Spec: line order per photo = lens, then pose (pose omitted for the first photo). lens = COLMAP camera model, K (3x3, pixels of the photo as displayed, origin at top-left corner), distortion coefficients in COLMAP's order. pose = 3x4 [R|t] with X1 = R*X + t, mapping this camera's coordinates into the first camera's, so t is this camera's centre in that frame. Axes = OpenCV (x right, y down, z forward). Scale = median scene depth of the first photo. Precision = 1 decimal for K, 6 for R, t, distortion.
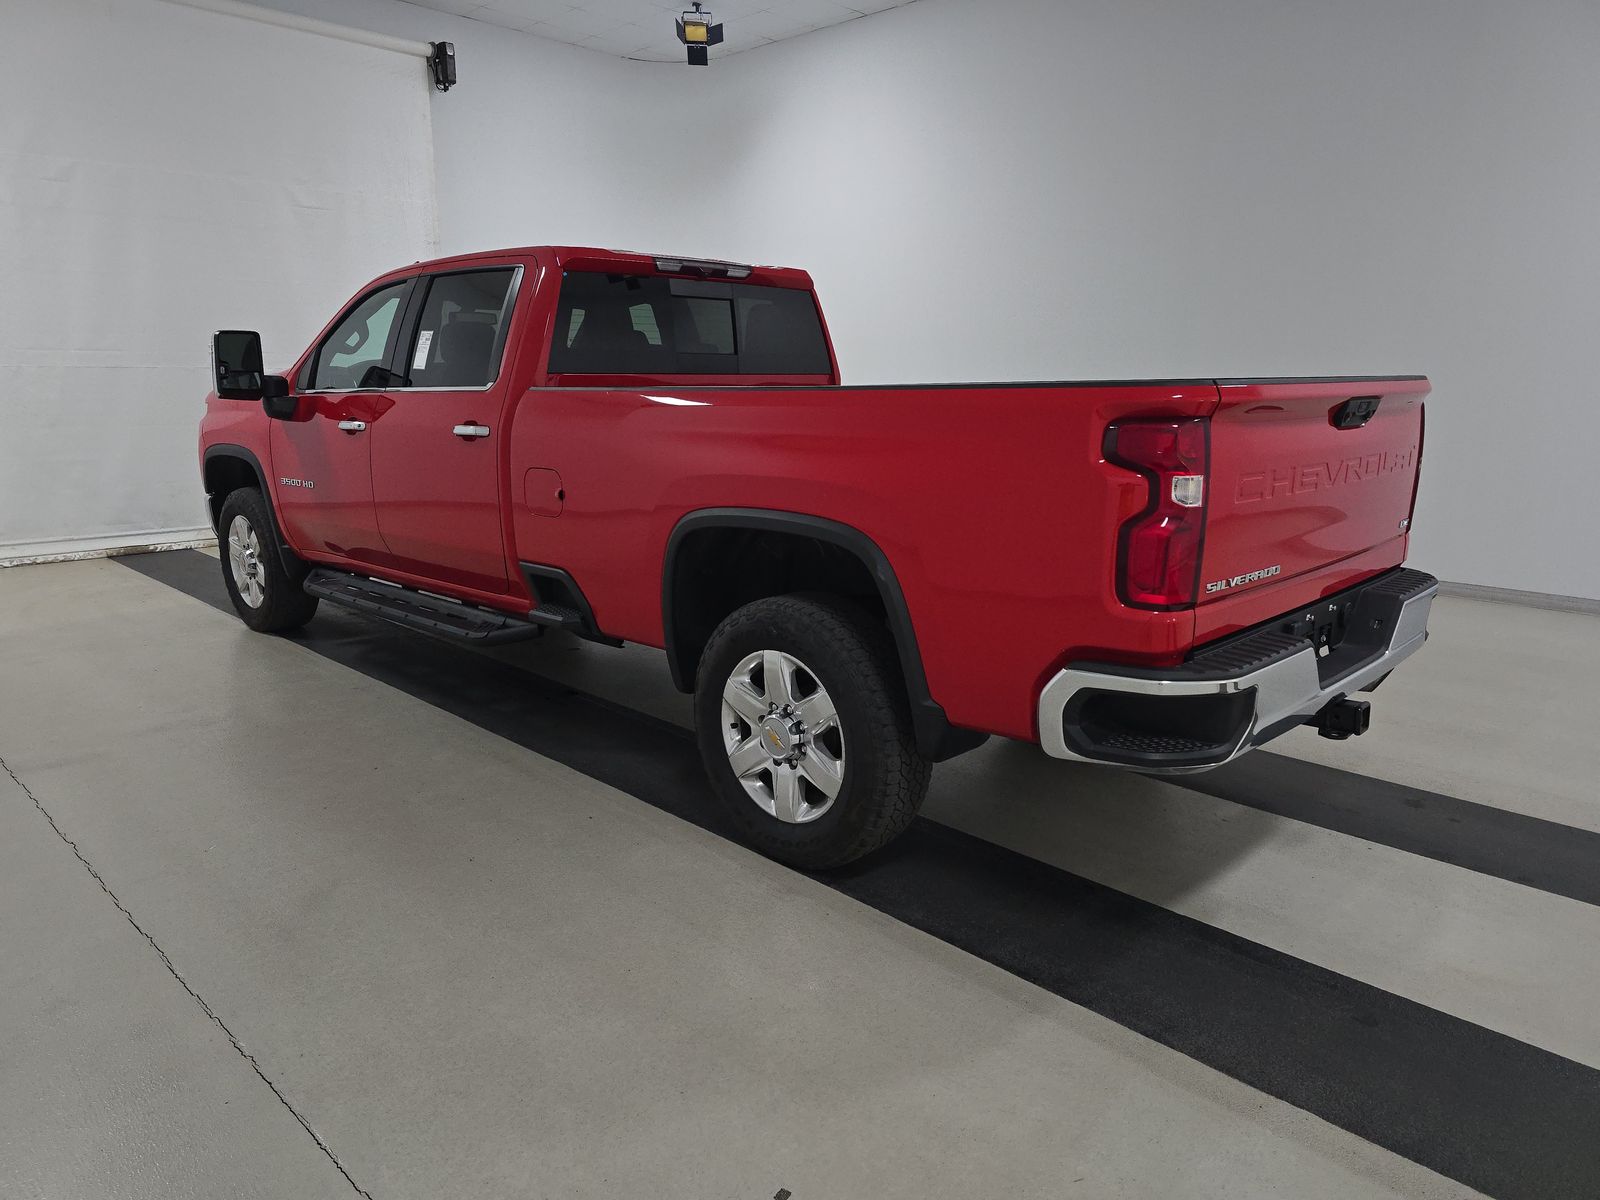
lens RADIAL K [[1088.5, 0, 800.0], [0, 1088.5, 600.0], [0, 0, 1]] dist [0.002907, -0.000479]
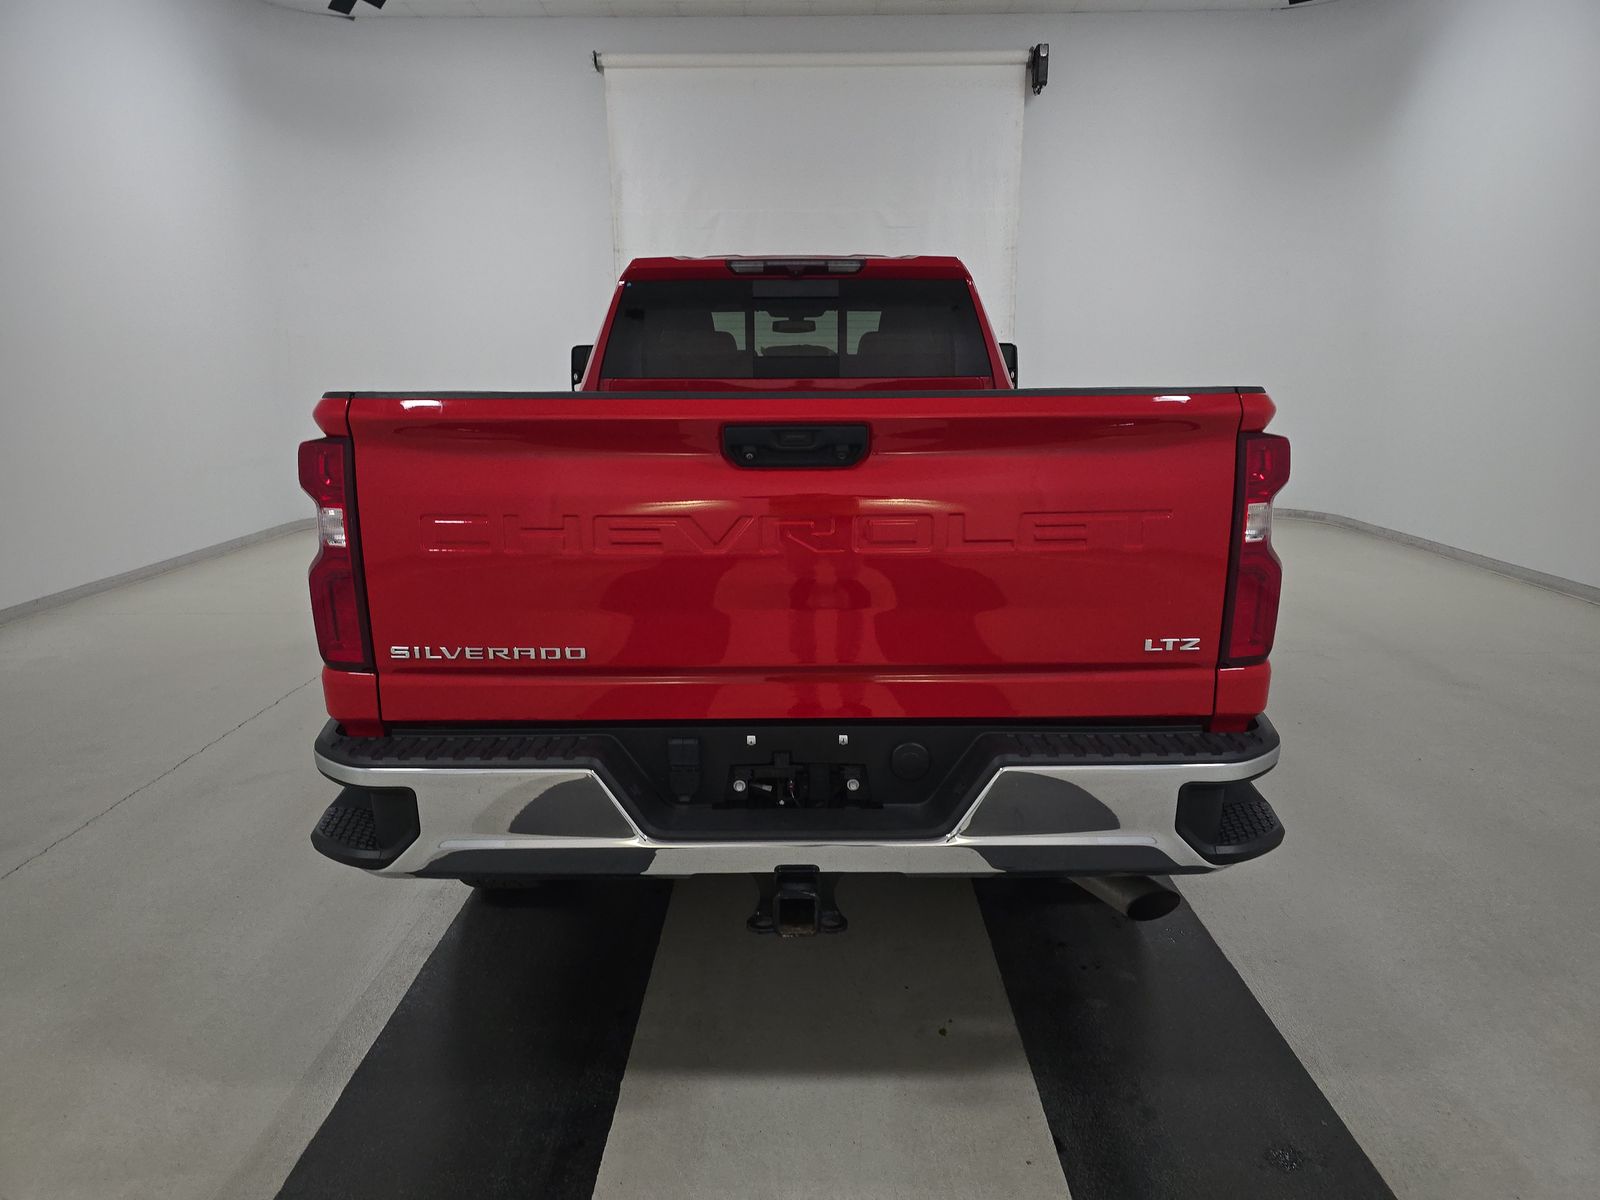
lens RADIAL K [[1075.2, 0, 800.0], [0, 1075.2, 600.0], [0, 0, 1]] dist [0.018972, 0.000221]
pose [[0.693350, 0.140994, -0.706673, 0.559540], [-0.139978, 0.988344, 0.059853, -0.067402], [0.706875, 0.057419, 0.705004, 0.325104]]
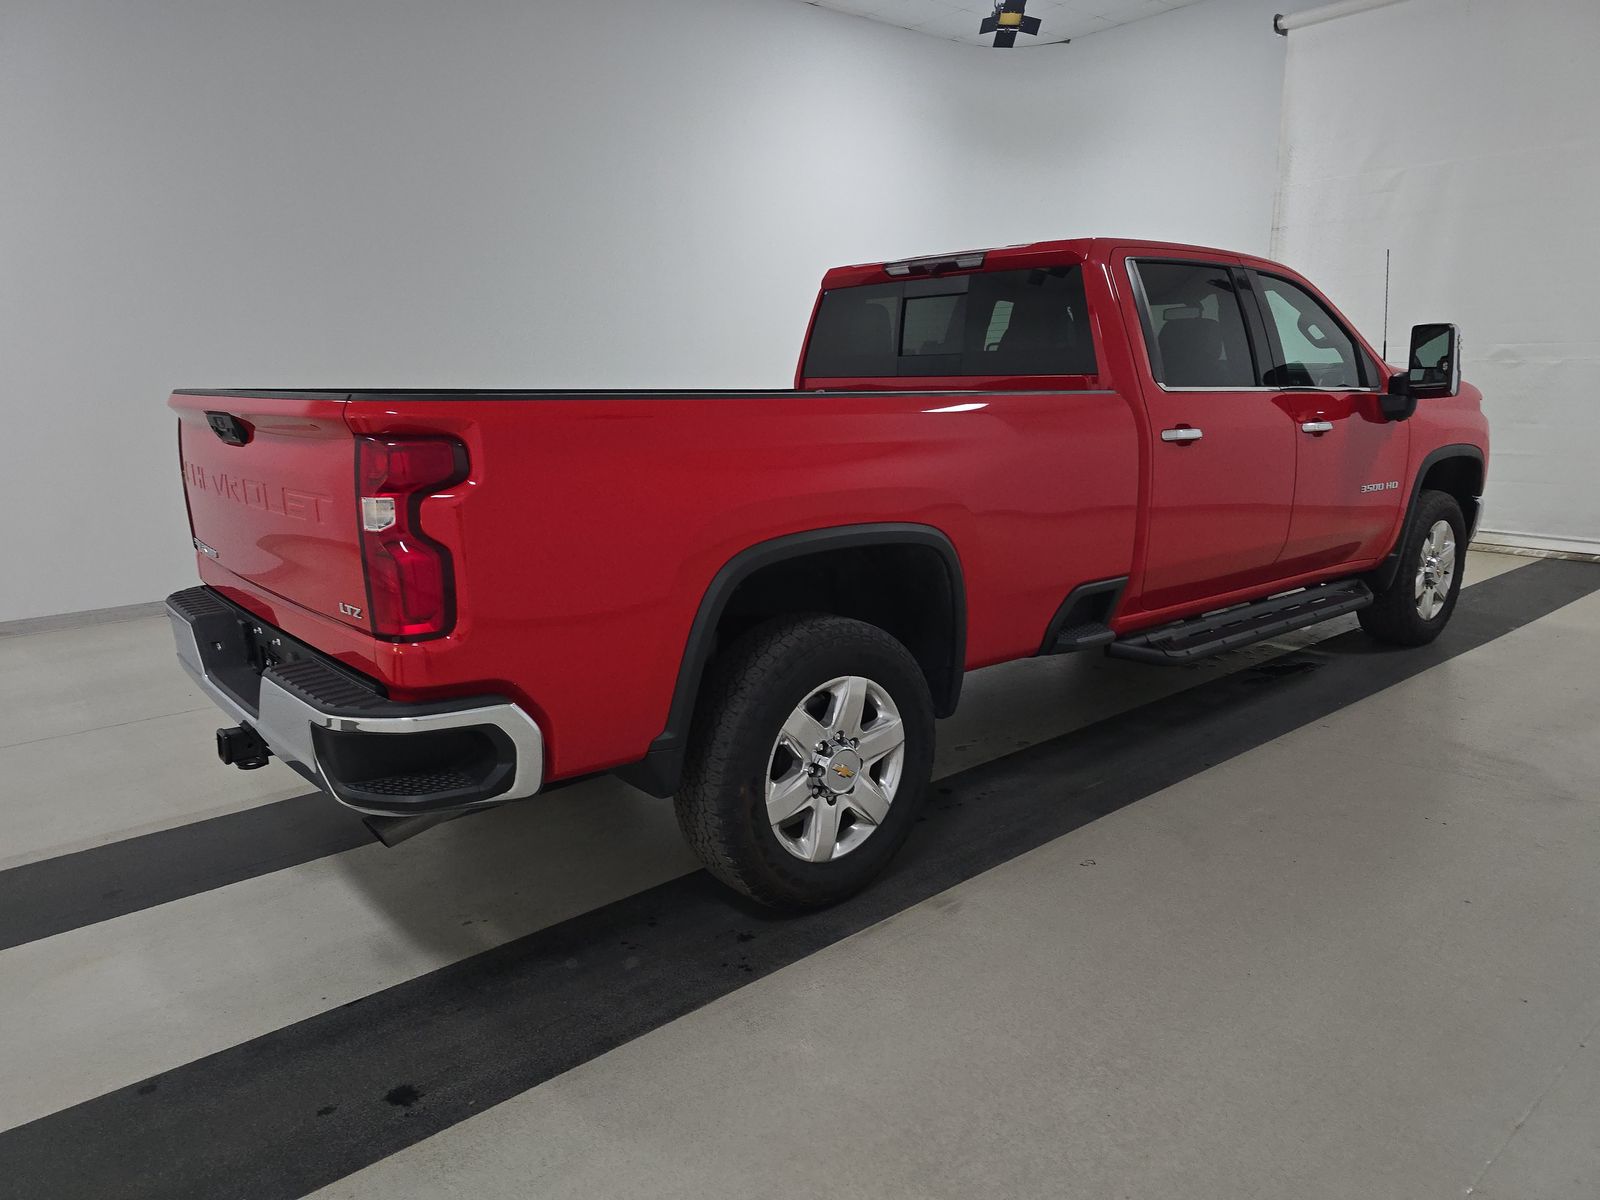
lens RADIAL K [[1075.2, 0, 800.0], [0, 1075.2, 600.0], [0, 0, 1]] dist [0.018972, 0.000221]
pose [[-0.090825, 0.204440, -0.974656, 0.811812], [-0.194269, 0.956262, 0.218685, -0.188600], [0.976735, 0.209208, -0.047137, 0.898008]]
